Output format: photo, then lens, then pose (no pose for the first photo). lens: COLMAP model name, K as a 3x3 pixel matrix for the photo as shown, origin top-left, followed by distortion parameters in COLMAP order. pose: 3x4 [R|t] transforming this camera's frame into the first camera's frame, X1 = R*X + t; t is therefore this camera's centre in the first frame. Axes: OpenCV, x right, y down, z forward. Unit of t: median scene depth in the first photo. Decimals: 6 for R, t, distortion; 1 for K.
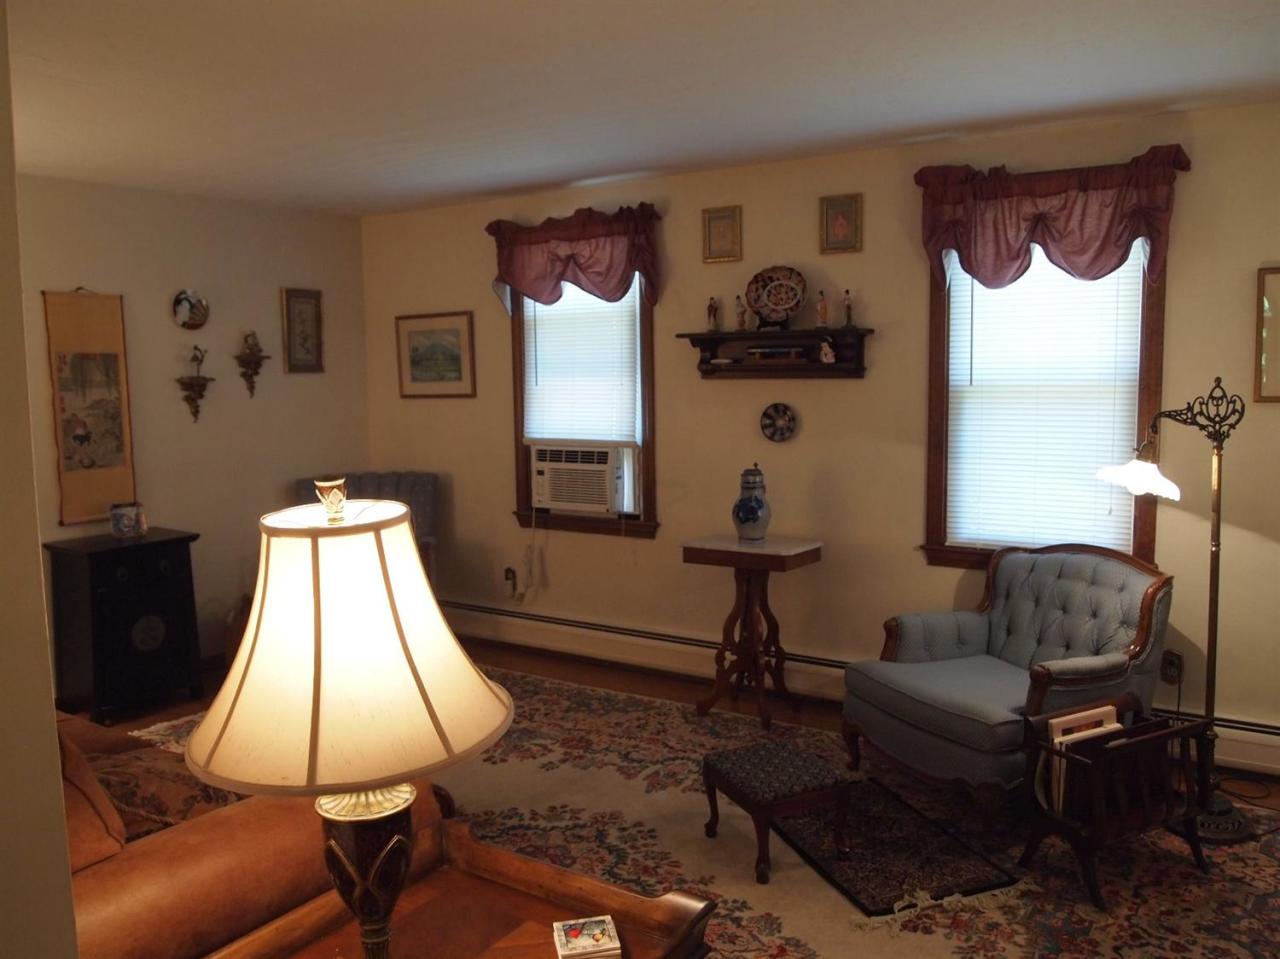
lens RADIAL K [[1030.2, 0, 636.9], [0, 1030.2, 483.2], [0, 0, 1]] dist [-0.051903, 0.002105]
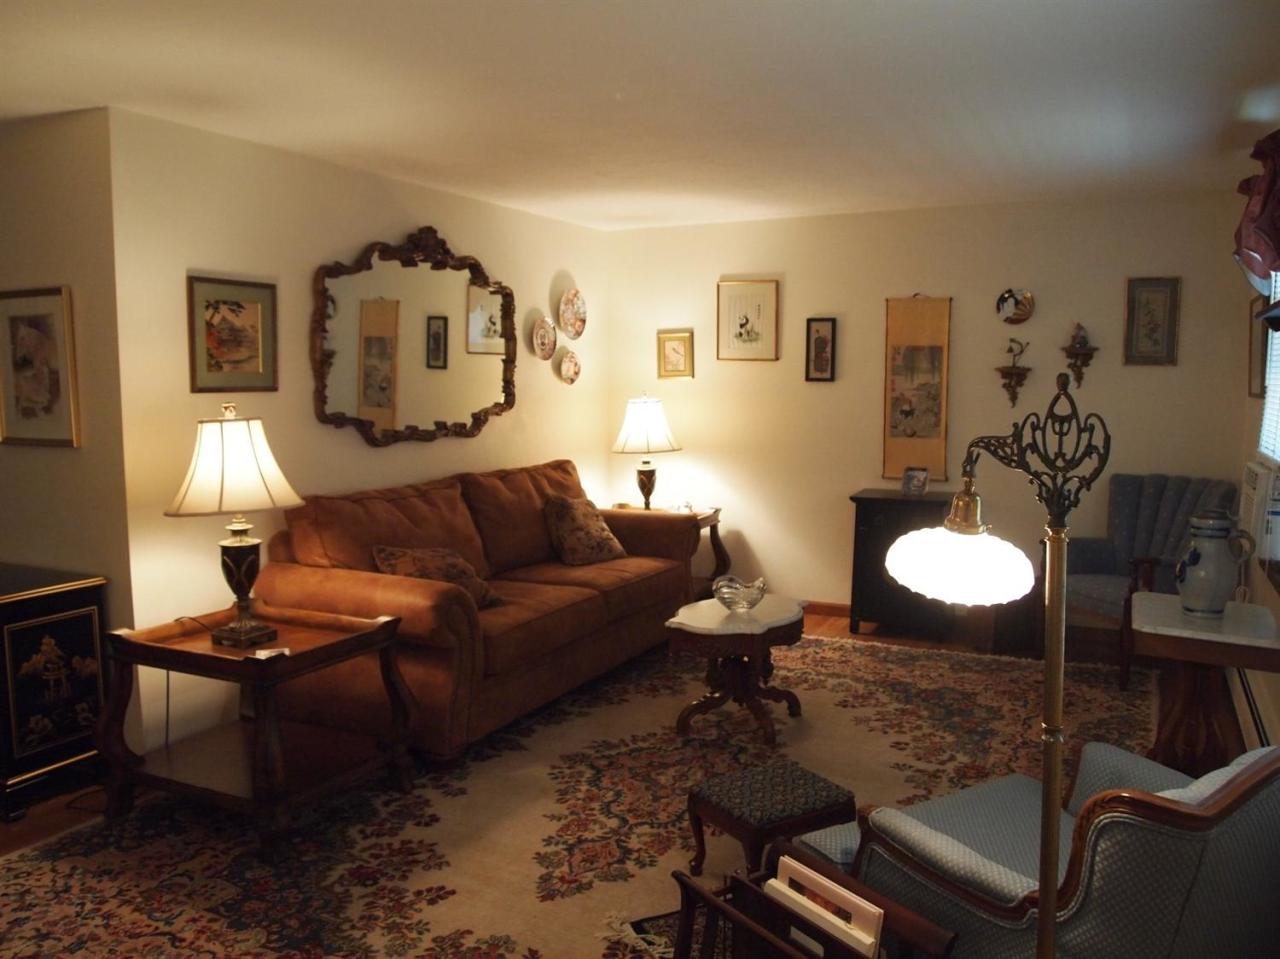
lens RADIAL K [[1030.2, 0, 641.1], [0, 1030.2, 482.9], [0, 0, 1]] dist [-0.051903, 0.002105]
pose [[0.126757, 0.119916, -0.984659, 0.691532], [-0.114296, 0.987820, 0.105588, -0.055855], [0.985327, 0.099159, 0.138919, 0.507339]]
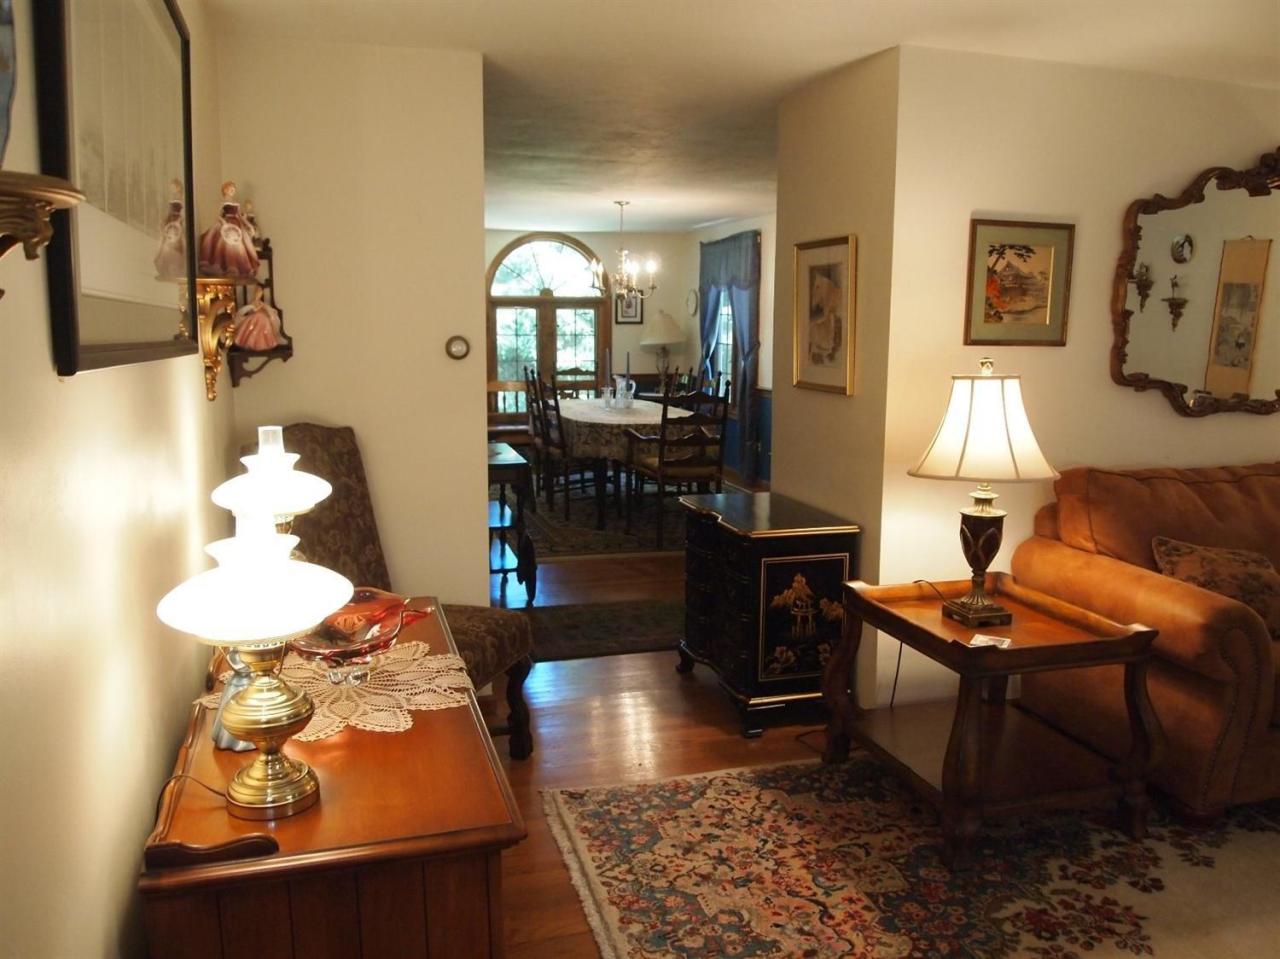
lens RADIAL K [[1028.0, 0, 635.4], [0, 1028.0, 483.3], [0, 0, 1]] dist [-0.044843, -0.002324]
pose [[-0.640401, 0.132679, -0.756493, 0.583881], [-0.085932, 0.966404, 0.242239, -0.064303], [0.763218, 0.220137, -0.607485, 0.560285]]
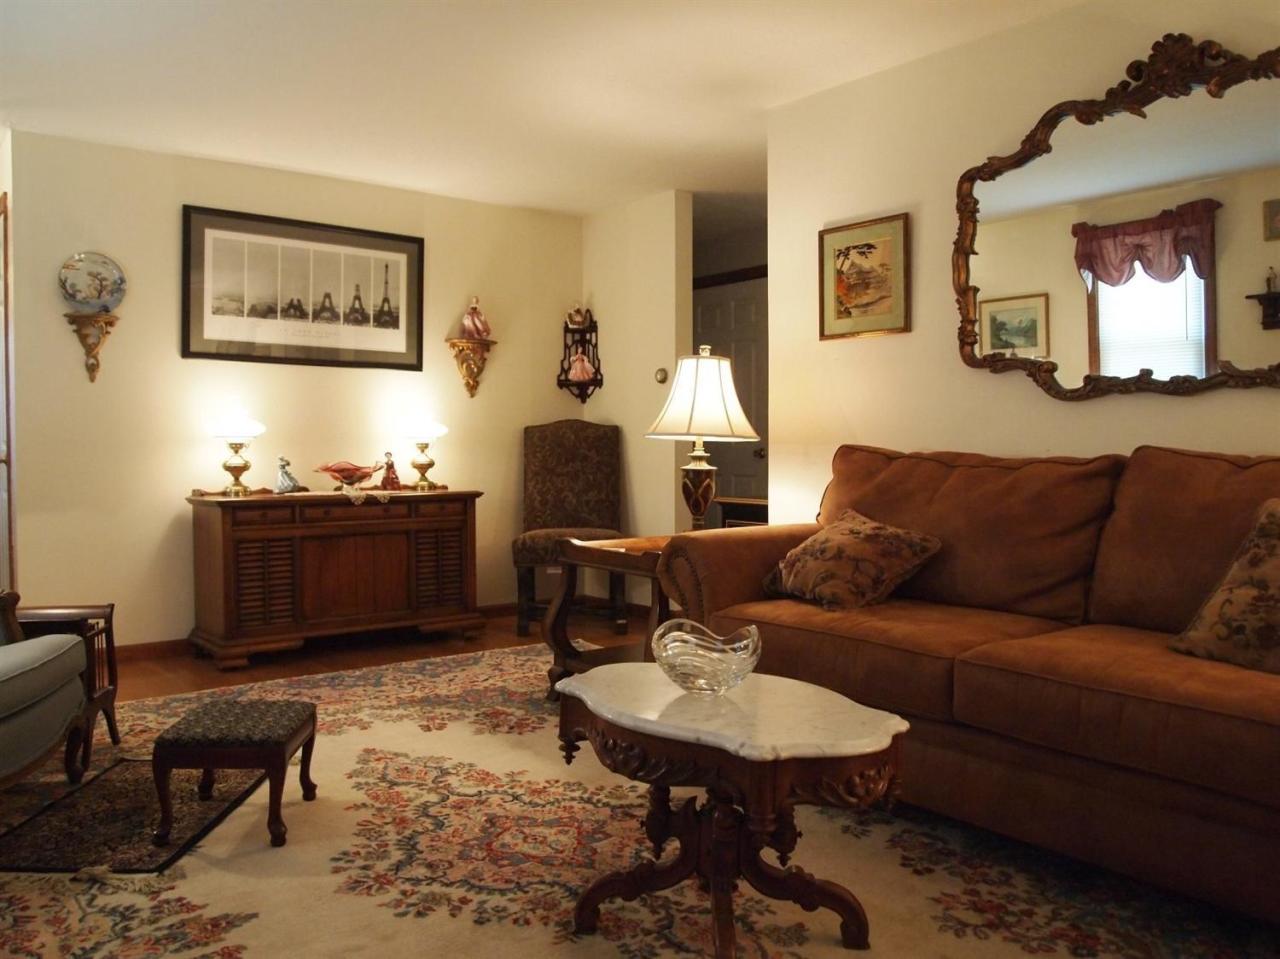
lens RADIAL K [[1028.0, 0, 632.0], [0, 1028.0, 479.3], [0, 0, 1]] dist [-0.044843, -0.002324]
pose [[-0.948250, 0.007388, 0.317437, -0.305343], [0.054109, 0.988867, 0.138619, -0.012109], [-0.312879, 0.148621, -0.938093, 1.151886]]
